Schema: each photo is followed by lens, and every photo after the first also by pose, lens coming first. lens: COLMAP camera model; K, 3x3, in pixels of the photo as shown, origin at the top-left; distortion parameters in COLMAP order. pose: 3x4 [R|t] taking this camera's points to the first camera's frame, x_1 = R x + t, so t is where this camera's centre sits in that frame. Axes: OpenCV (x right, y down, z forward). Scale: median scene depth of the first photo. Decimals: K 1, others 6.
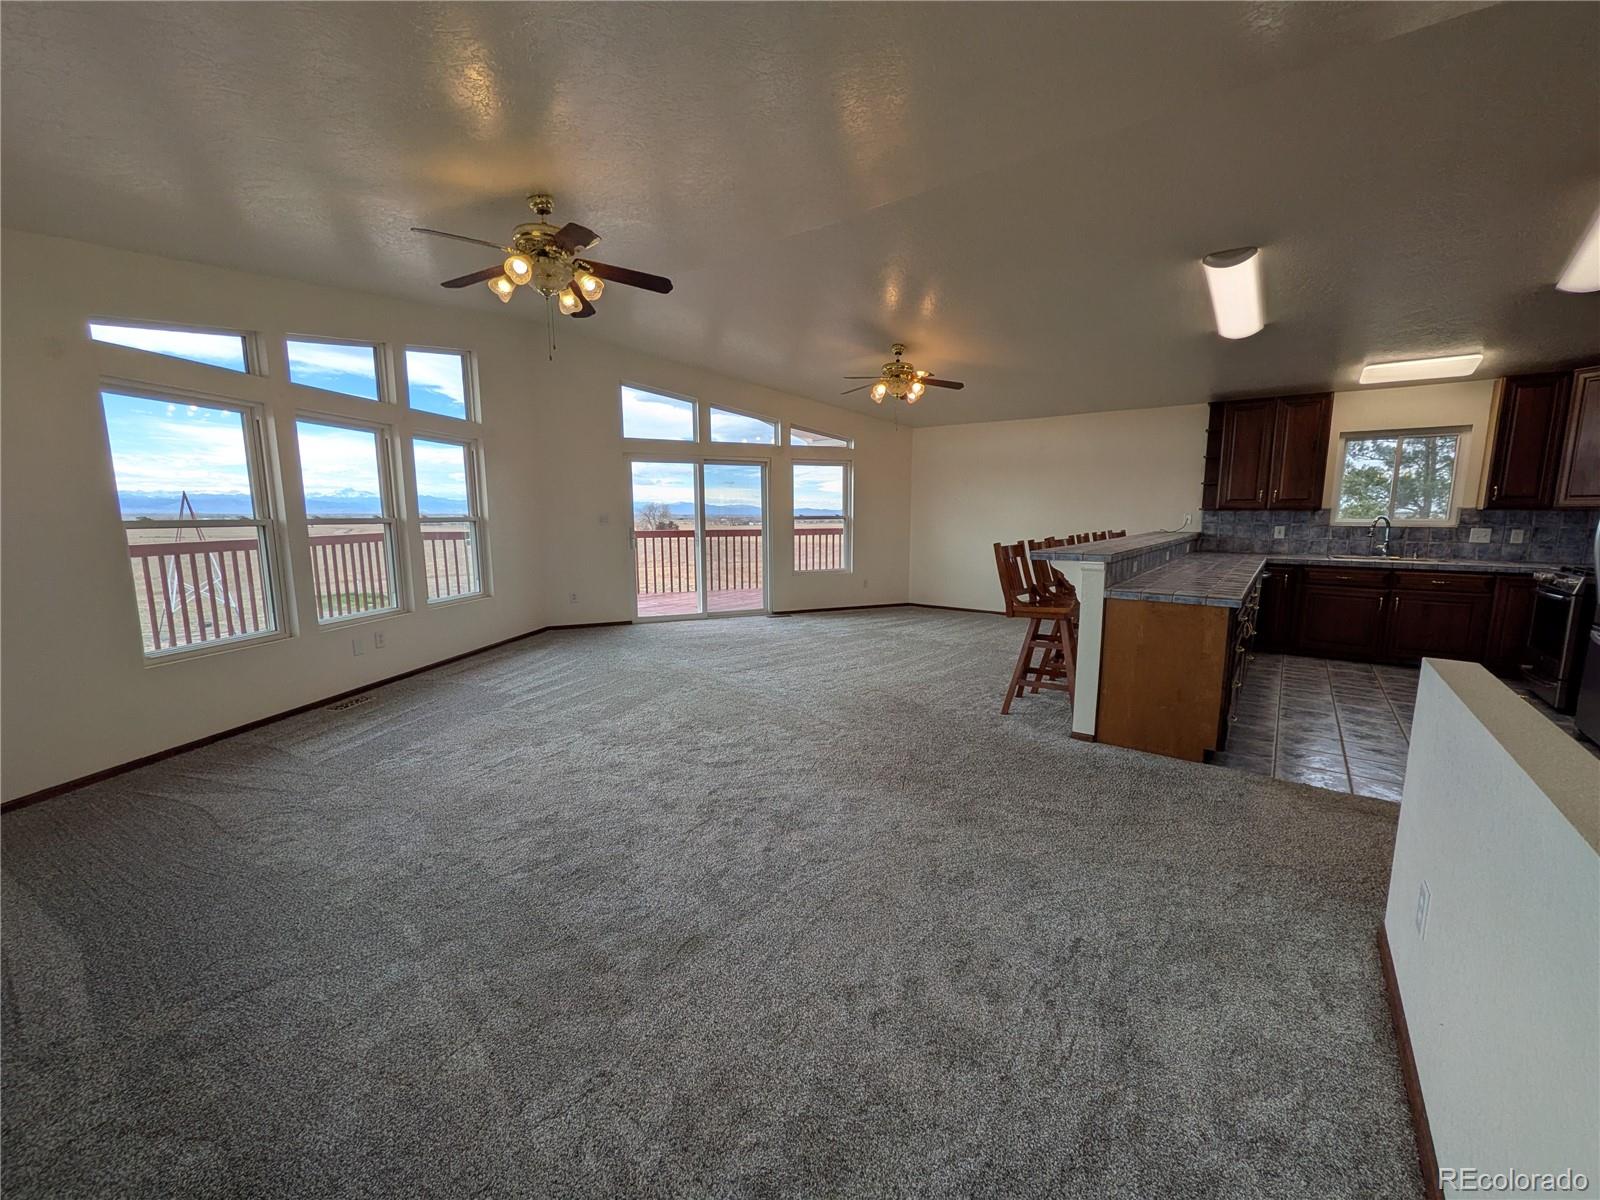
lens RADIAL K [[632.4, 0, 804.4], [0, 632.4, 601.6], [0, 0, 1]] dist [0.000138, -0.000553]
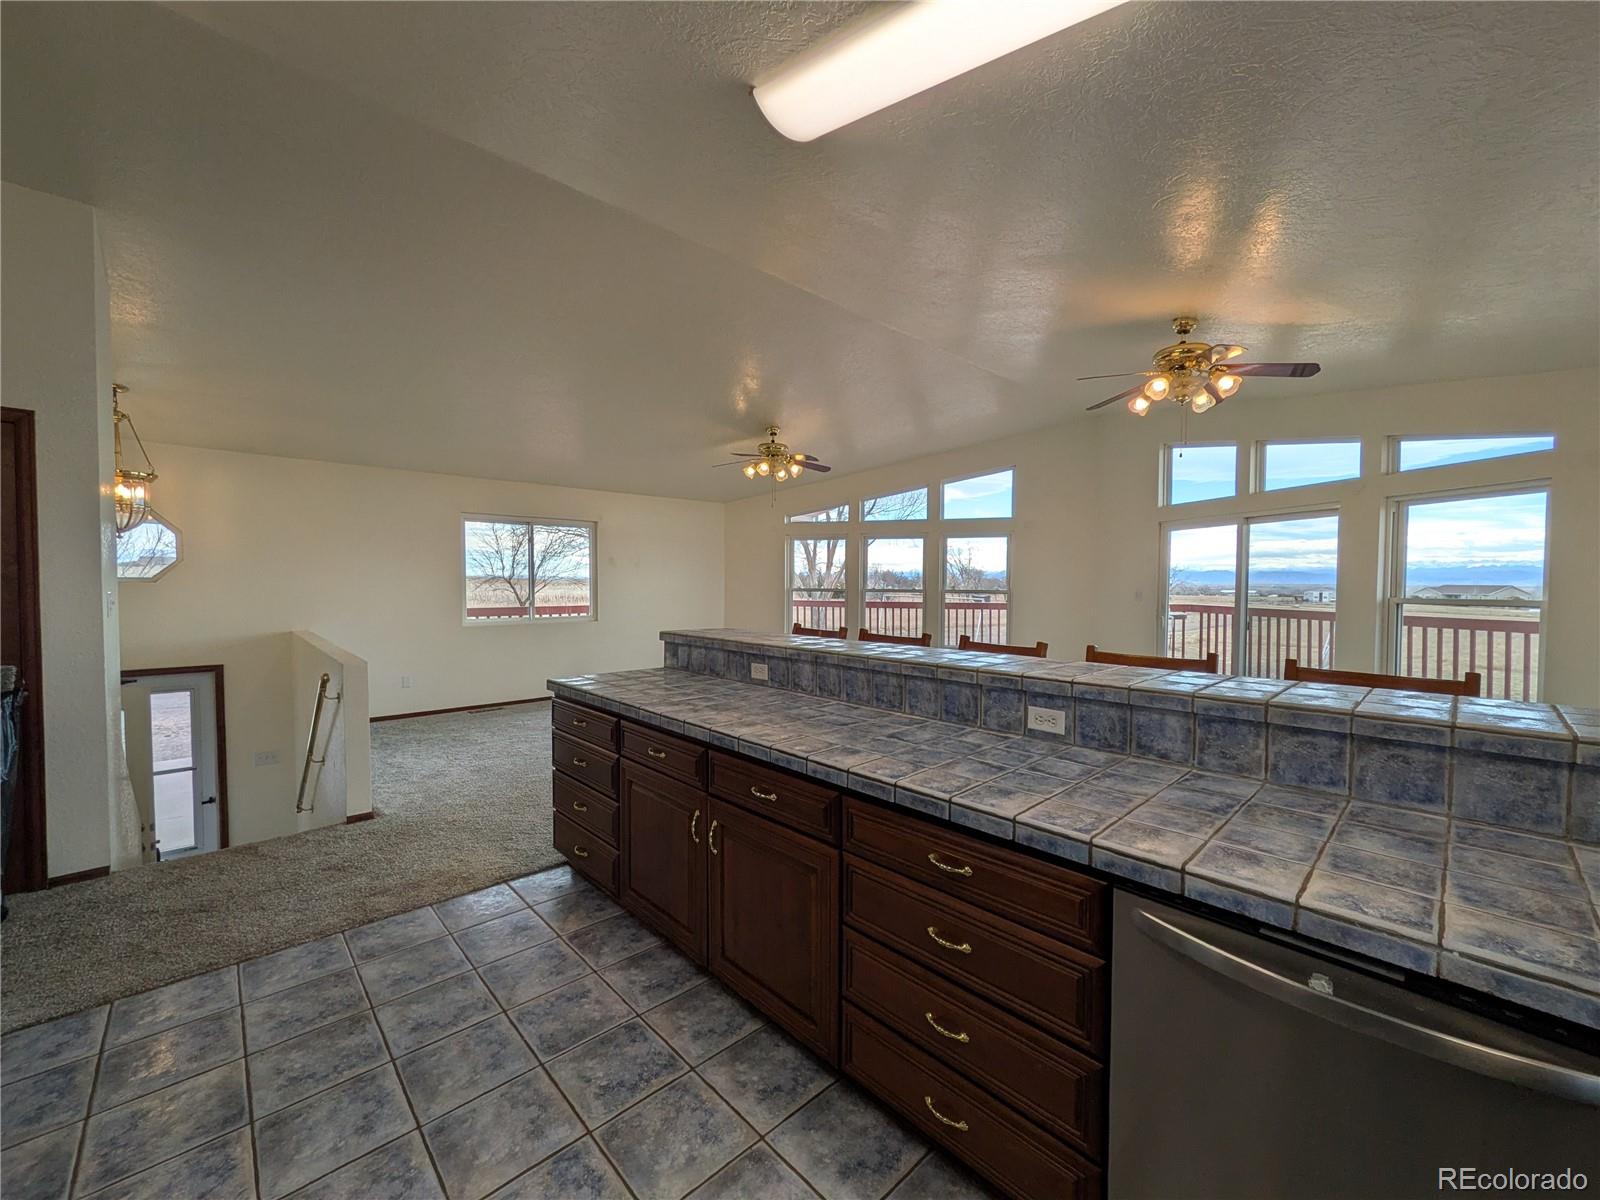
lens RADIAL K [[632.4, 0, 804.4], [0, 632.4, 601.6], [0, 0, 1]] dist [0.000138, -0.000553]
pose [[-0.166855, 0.028465, -0.985571, 0.838212], [-0.142436, 0.988402, 0.052661, -0.118852], [0.975639, 0.149168, -0.160865, 0.809844]]
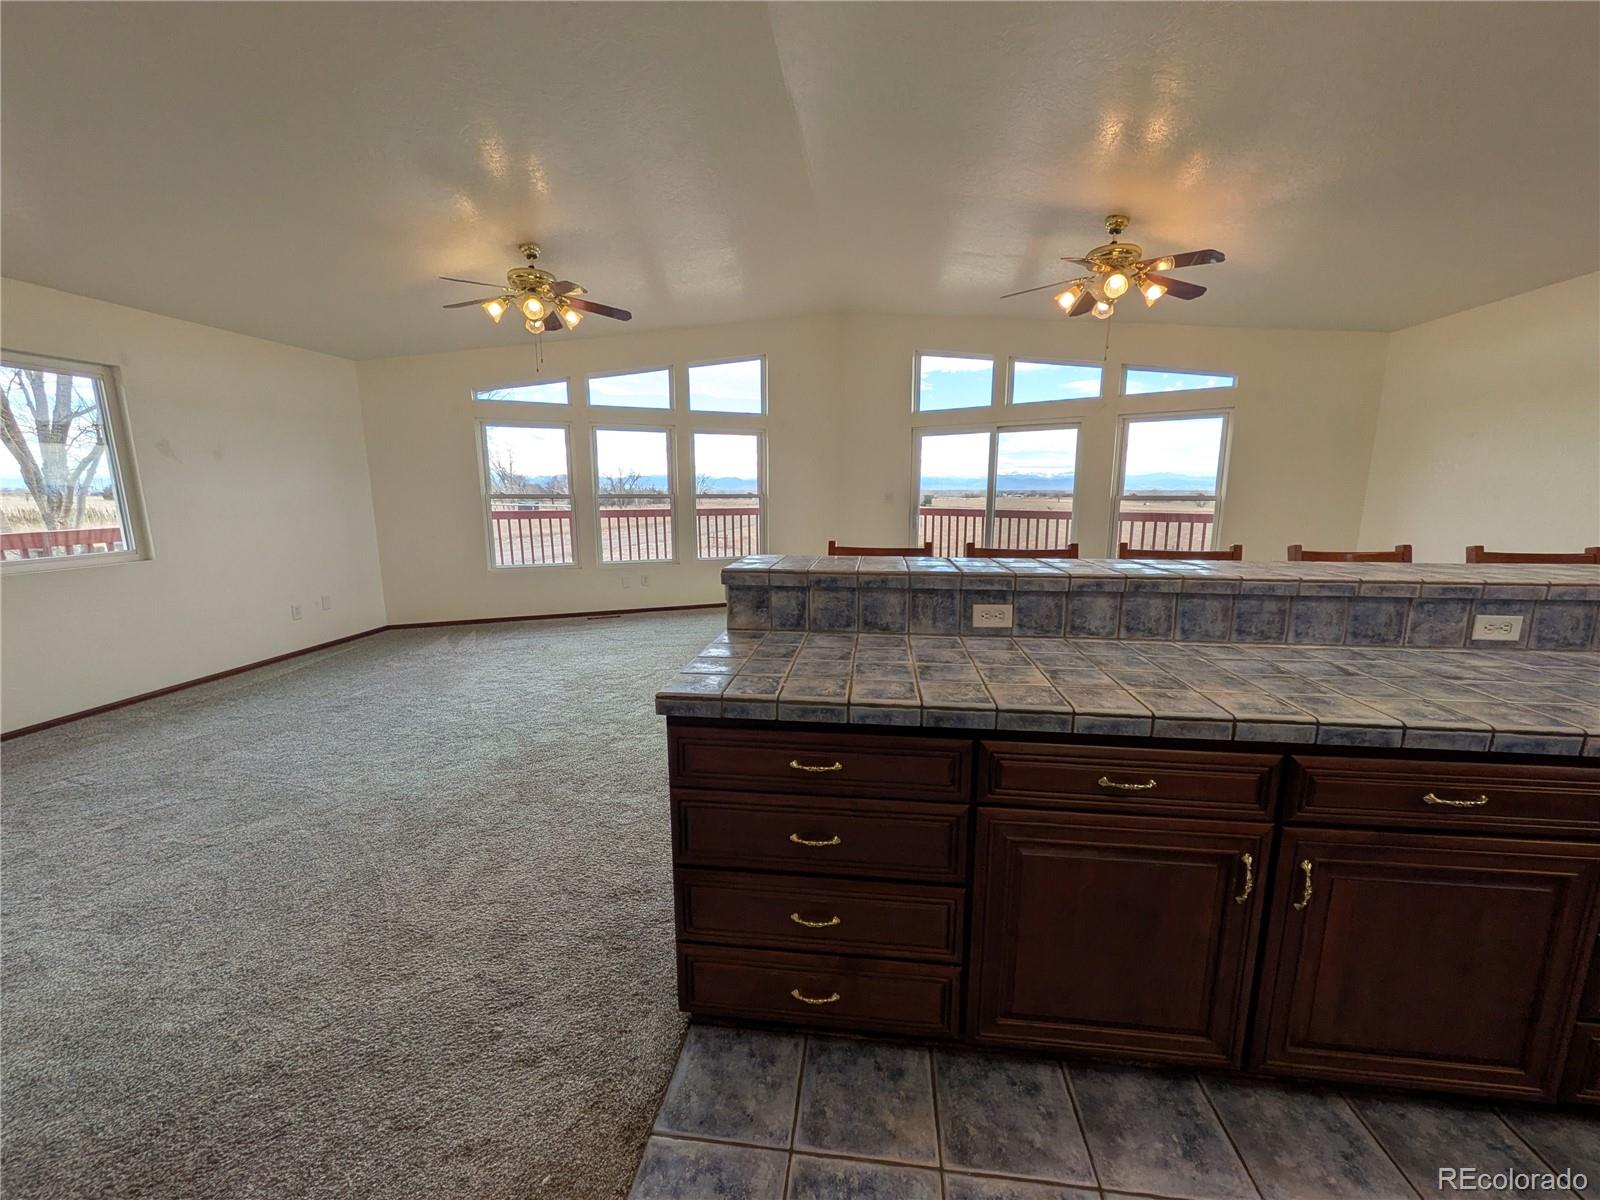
lens RADIAL K [[632.4, 0, 804.4], [0, 632.4, 601.6], [0, 0, 1]] dist [0.000138, -0.000553]
pose [[0.506767, 0.150120, -0.848912, 0.588839], [-0.119843, 0.987428, 0.103073, -0.063875], [0.853712, 0.049502, 0.518387, 0.455239]]
